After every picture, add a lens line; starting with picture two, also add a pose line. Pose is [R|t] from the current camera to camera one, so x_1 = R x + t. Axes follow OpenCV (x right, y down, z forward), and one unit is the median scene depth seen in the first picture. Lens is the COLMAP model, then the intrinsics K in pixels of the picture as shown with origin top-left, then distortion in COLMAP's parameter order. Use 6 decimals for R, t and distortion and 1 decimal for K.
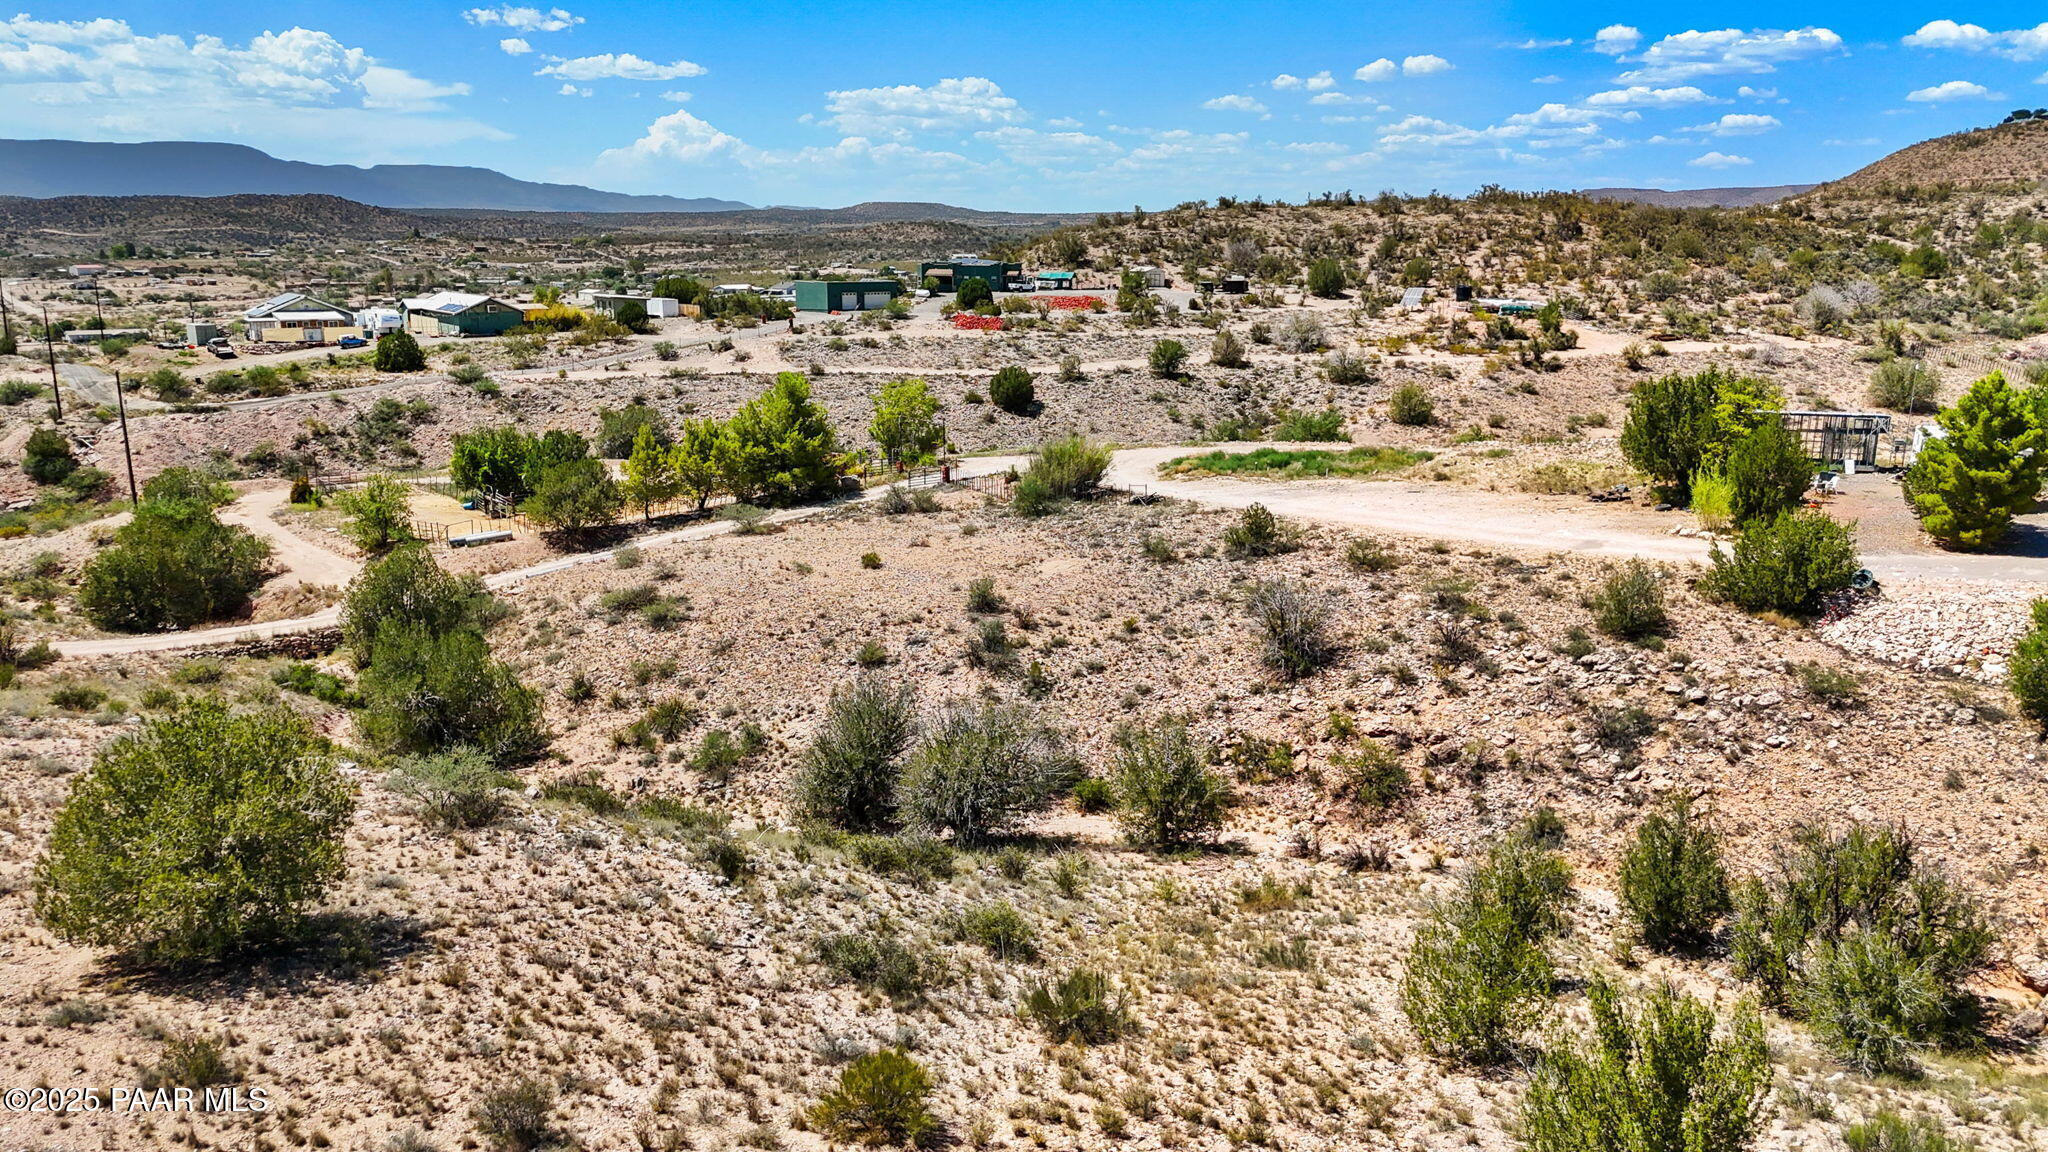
lens RADIAL K [[1513.3, 0, 1020.6], [0, 1513.3, 562.6], [0, 0, 1]] dist [0.062704, -0.057270]
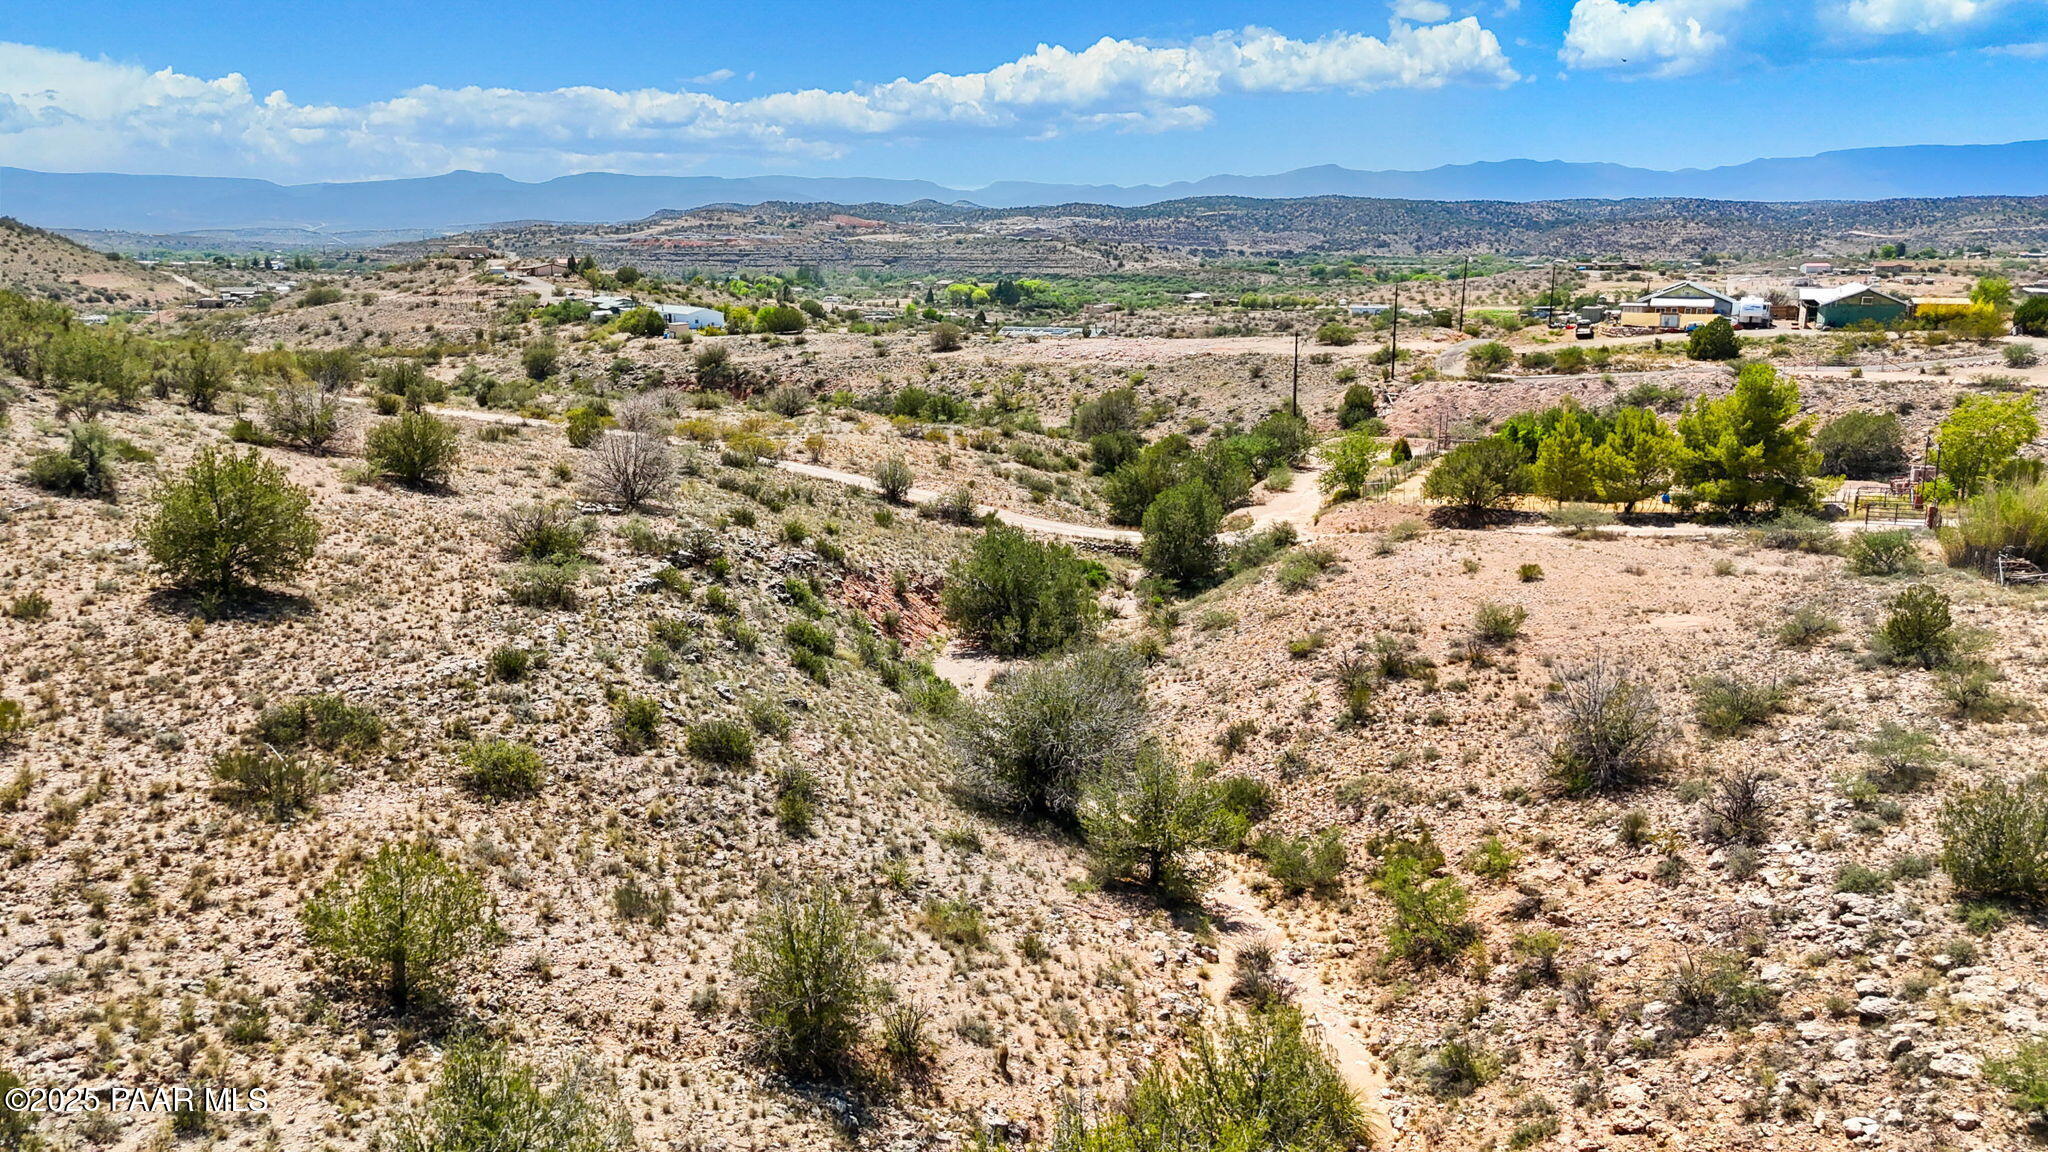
lens RADIAL K [[1513.3, 0, 1041.4], [0, 1513.3, 569.7], [0, 0, 1]] dist [0.062704, -0.057270]
pose [[0.491333, 0.185197, -0.851055, 0.672625], [-0.182311, 0.977354, 0.107429, -0.061790], [0.851678, 0.102373, 0.513969, 0.429589]]
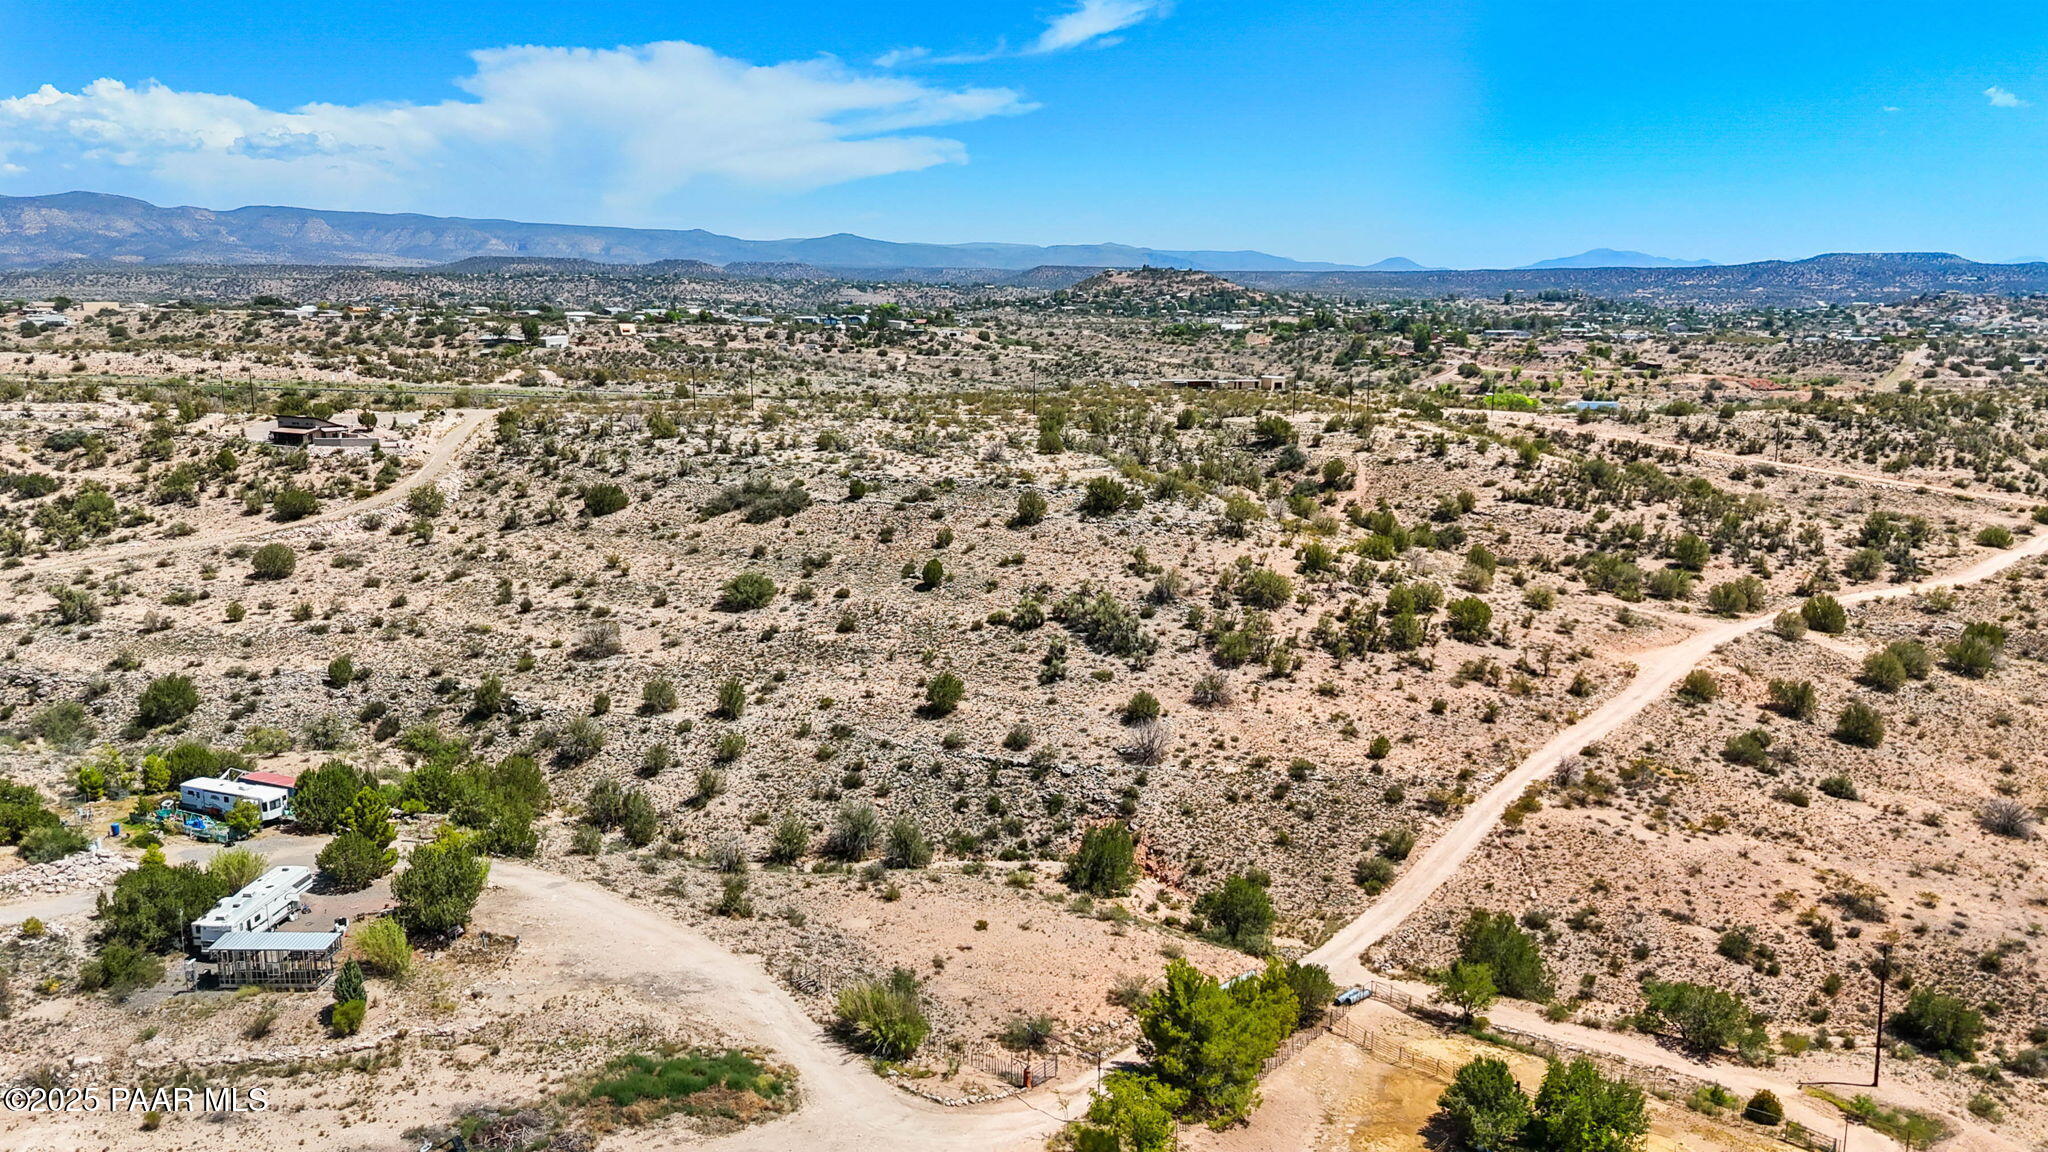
lens RADIAL K [[1513.3, 0, 1028.9], [0, 1513.3, 575.5], [0, 0, 1]] dist [0.062704, -0.057270]
pose [[-0.969601, 0.040067, -0.241388, 0.291210], [-0.058130, 0.920544, 0.386290, -1.275254], [0.237686, 0.388580, -0.890231, 3.055653]]
